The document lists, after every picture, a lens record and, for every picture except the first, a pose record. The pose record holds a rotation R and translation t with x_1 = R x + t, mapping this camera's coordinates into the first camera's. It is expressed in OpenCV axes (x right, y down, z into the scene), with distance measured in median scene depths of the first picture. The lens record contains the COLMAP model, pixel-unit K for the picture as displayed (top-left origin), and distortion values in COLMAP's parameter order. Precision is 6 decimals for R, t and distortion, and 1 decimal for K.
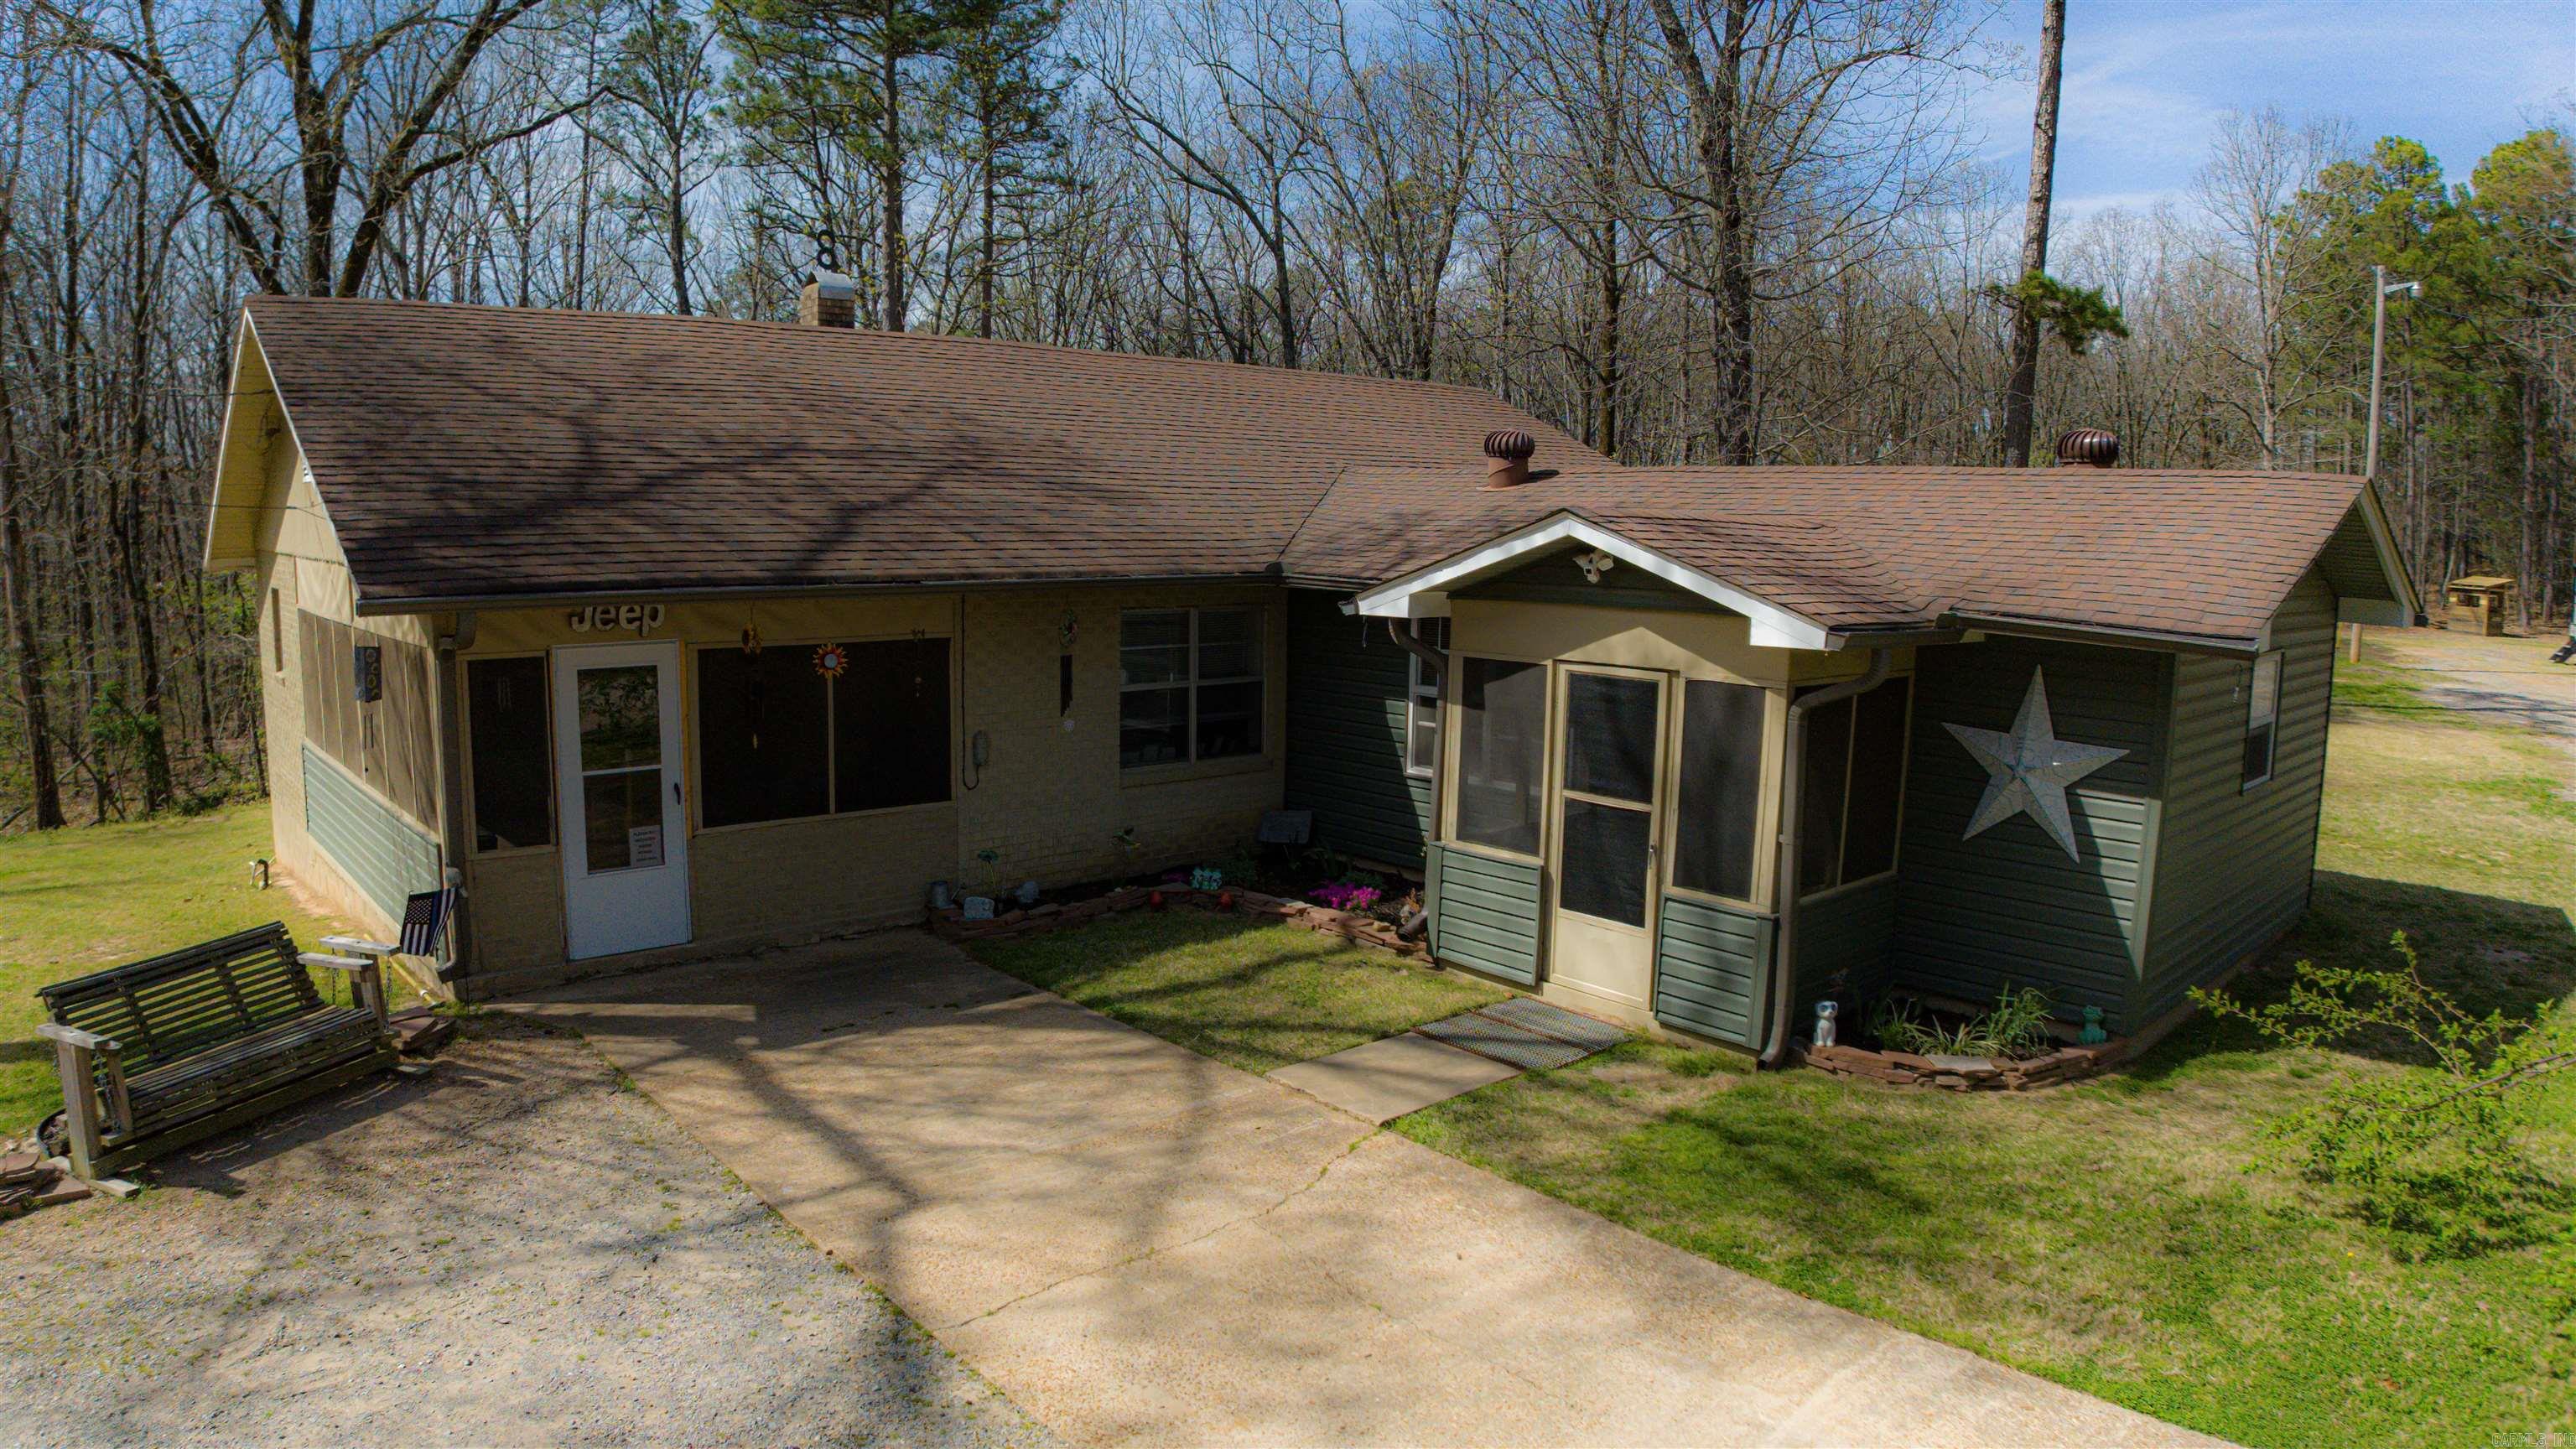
lens RADIAL K [[1597.4, 0, 1292.1], [0, 1597.4, 774.4], [0, 0, 1]] dist [-0.174775, 0.003064]
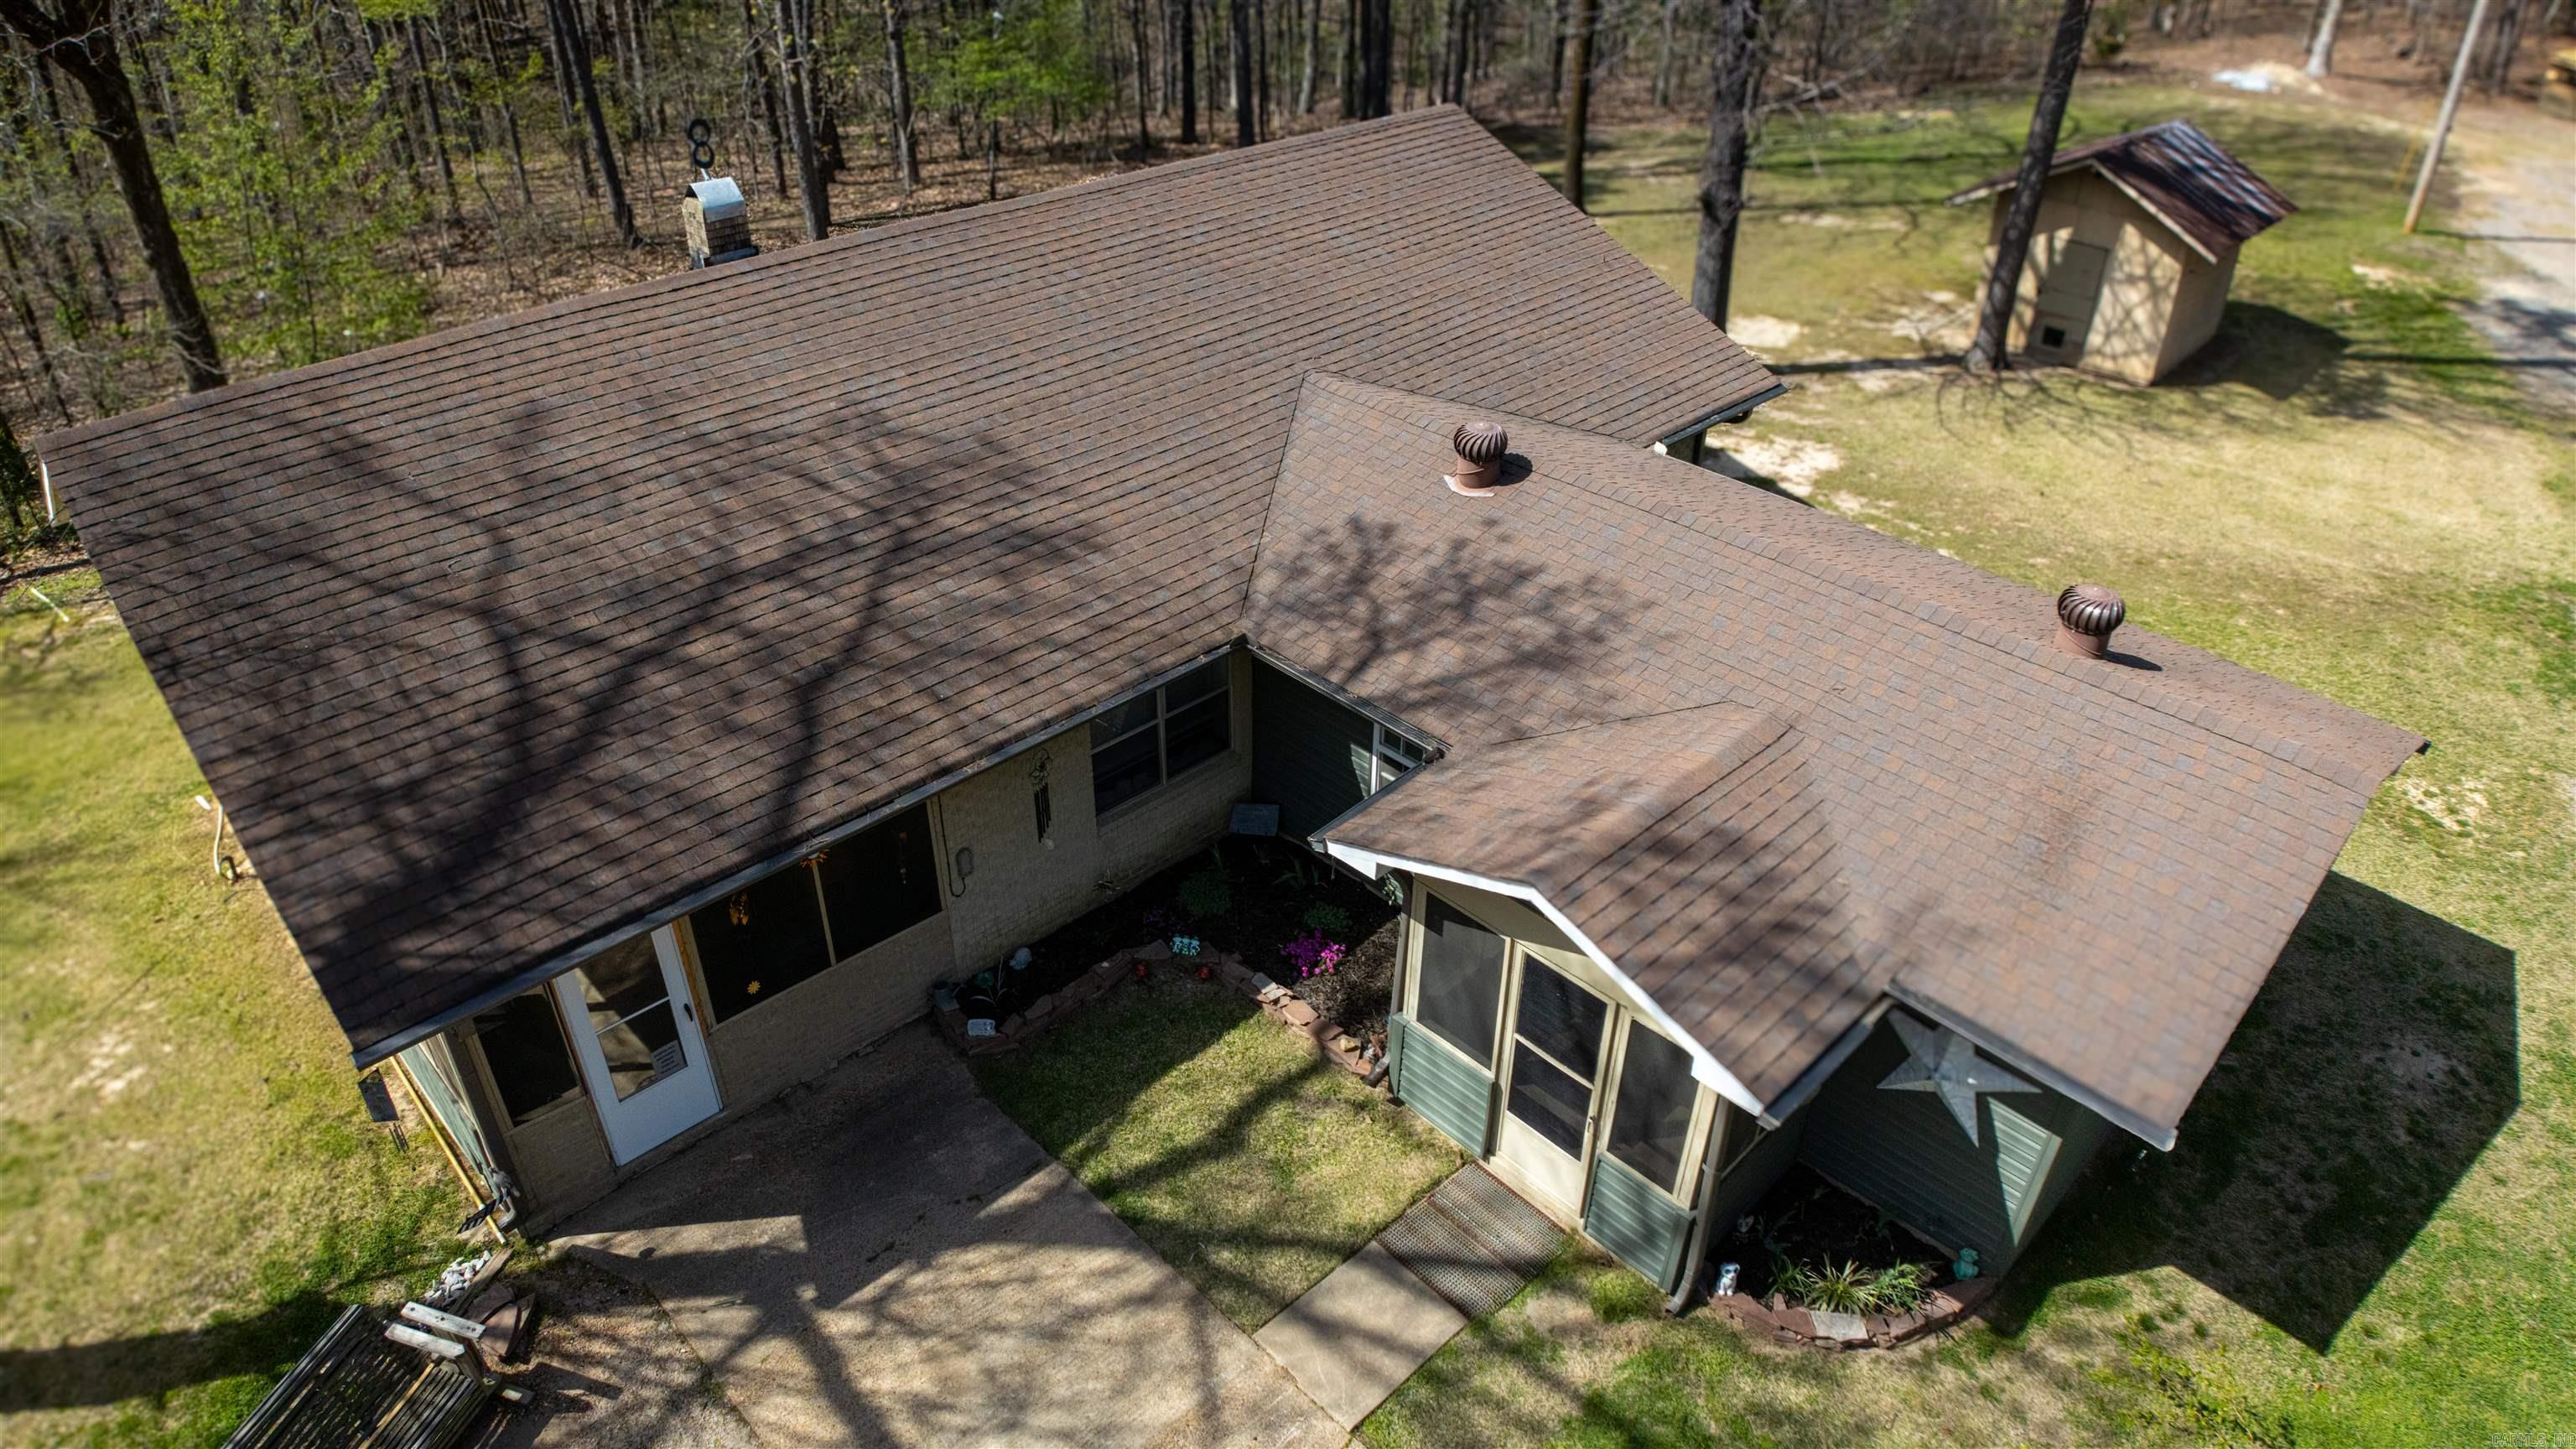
lens RADIAL K [[1551.6, 0, 1304.5], [0, 1551.6, 723.1], [0, 0, 1]] dist [-0.089307, 0.002378]
pose [[0.999013, -0.032039, 0.030754, -0.000561], [0.015649, 0.902030, 0.431389, -0.674749], [-0.041563, -0.430482, 0.901642, 0.141556]]
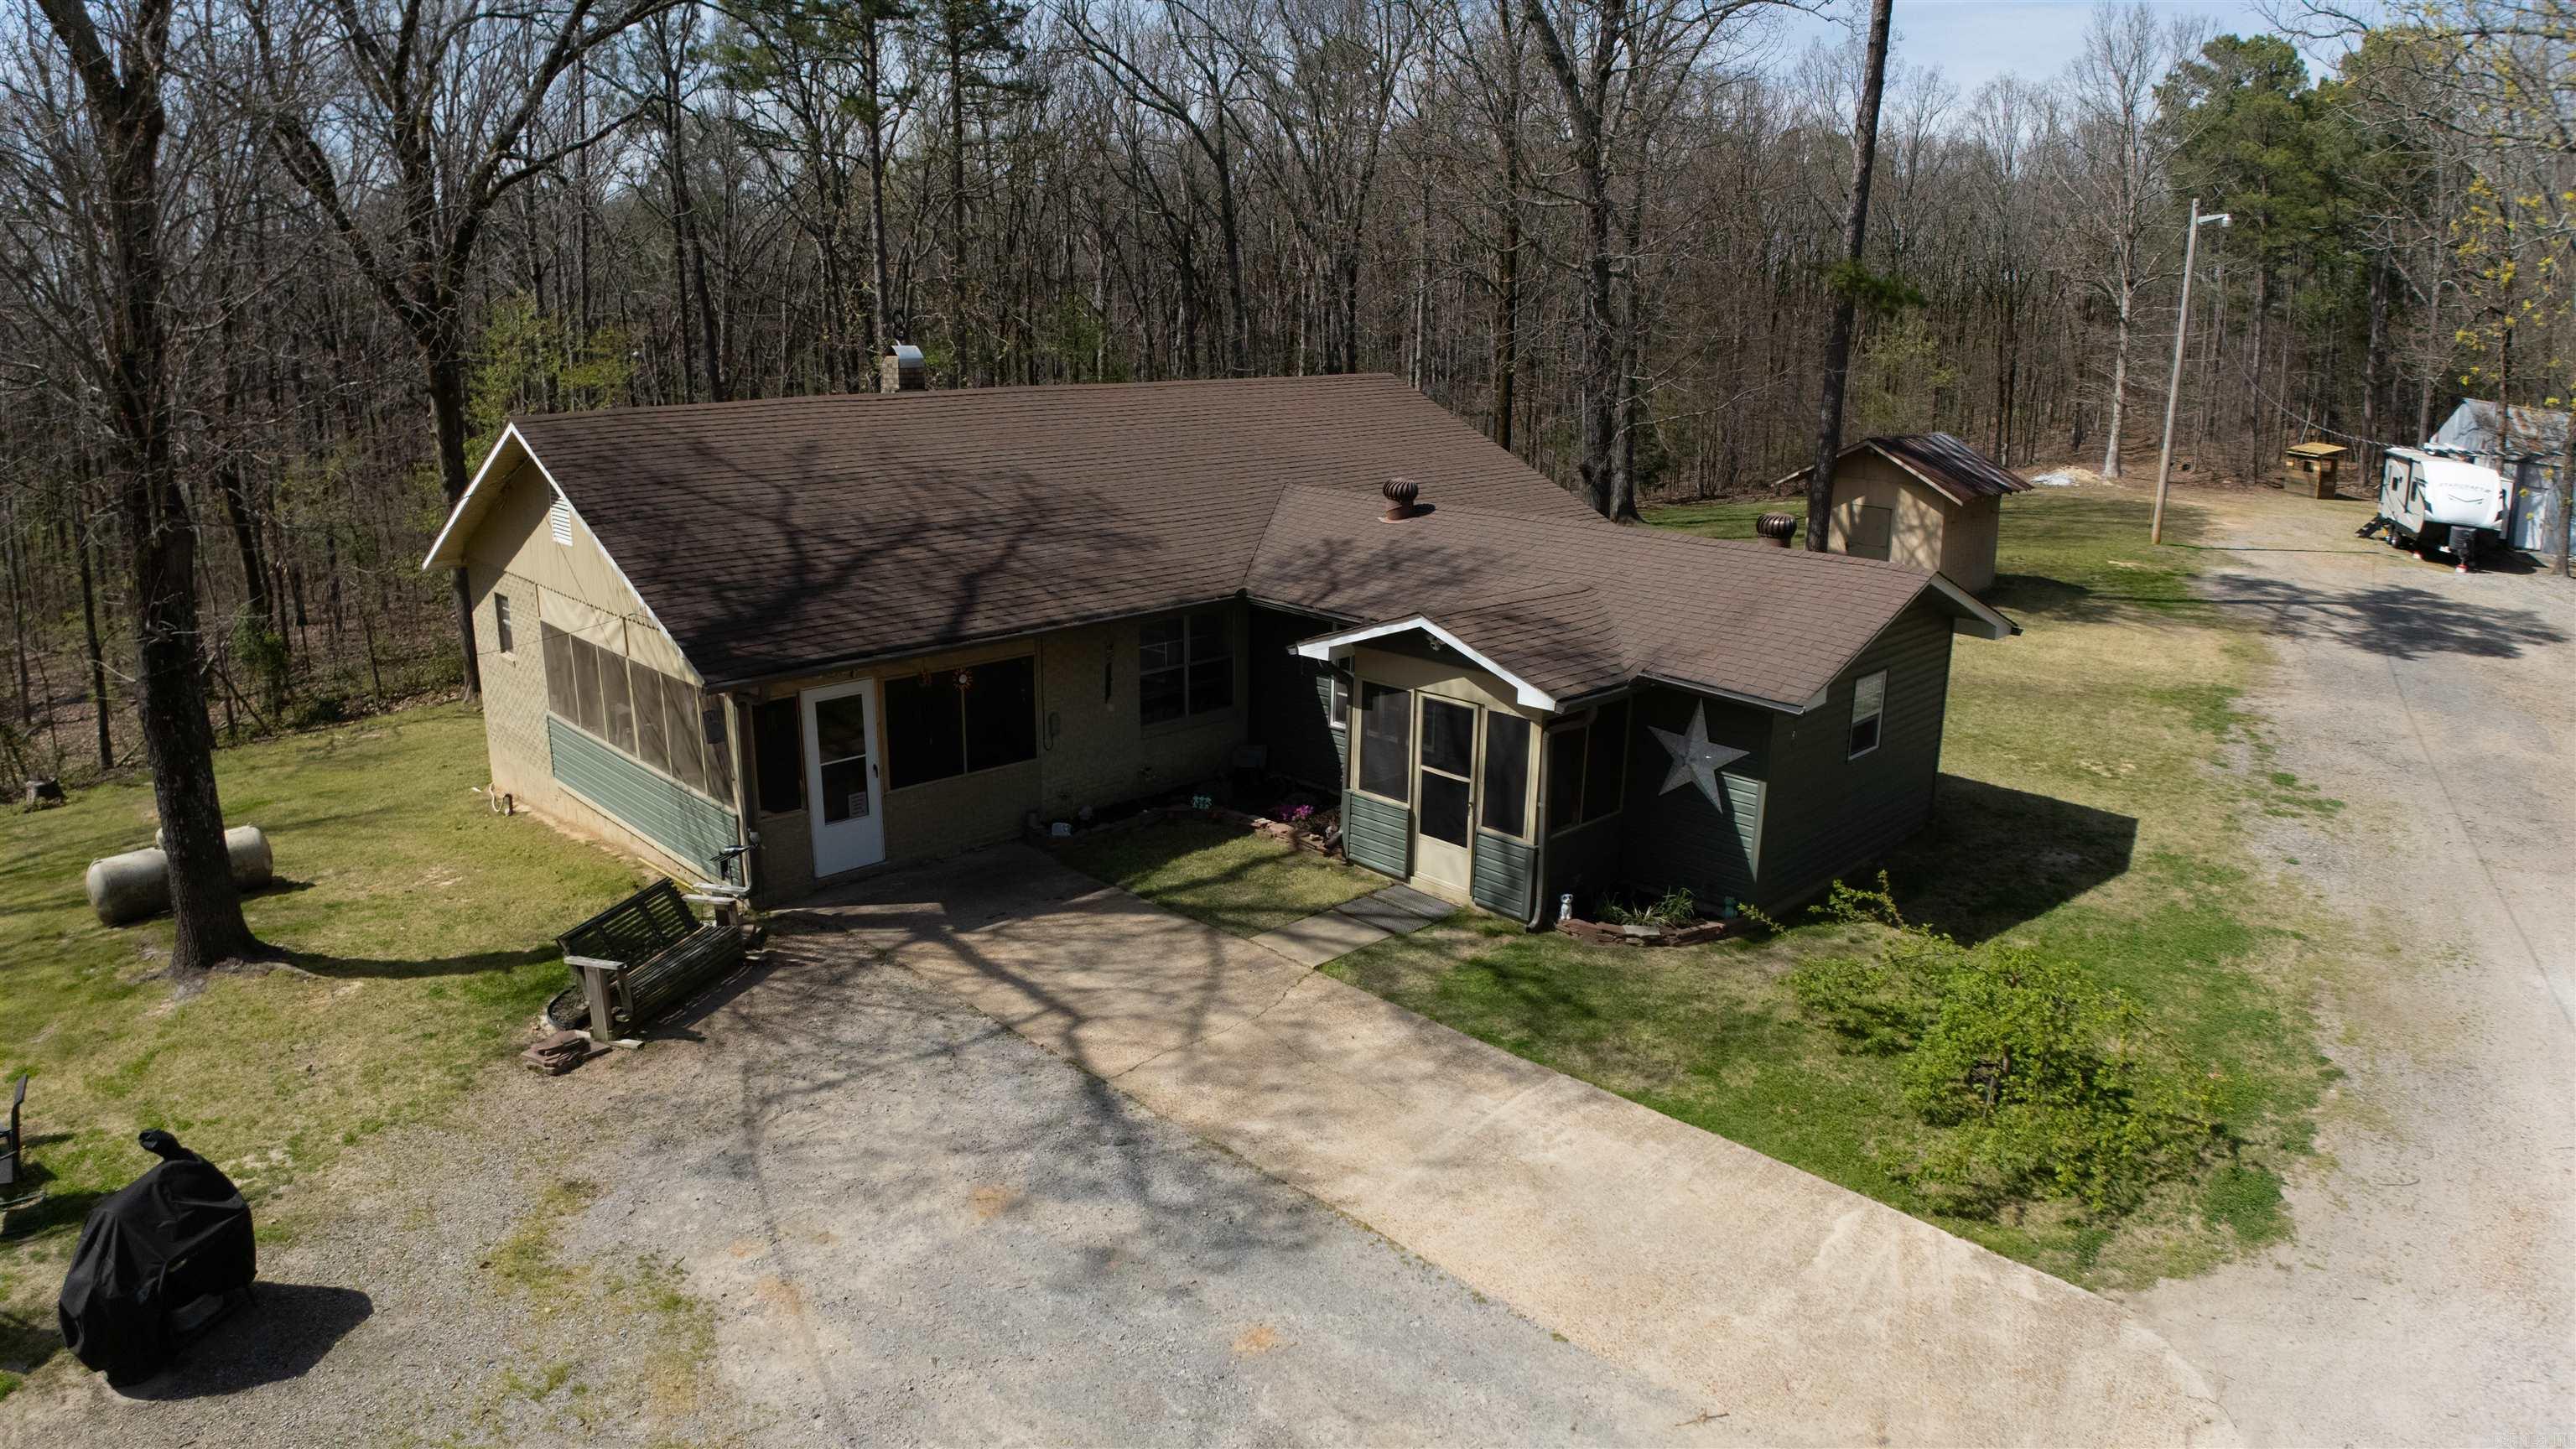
lens RADIAL K [[1597.4, 0, 1292.1], [0, 1597.4, 774.4], [0, 0, 1]] dist [-0.174775, 0.003064]
pose [[0.999164, -0.019199, 0.036081, -0.028326], [0.014150, 0.990703, 0.135308, -0.221504], [-0.038344, -0.134684, 0.990146, -0.702590]]
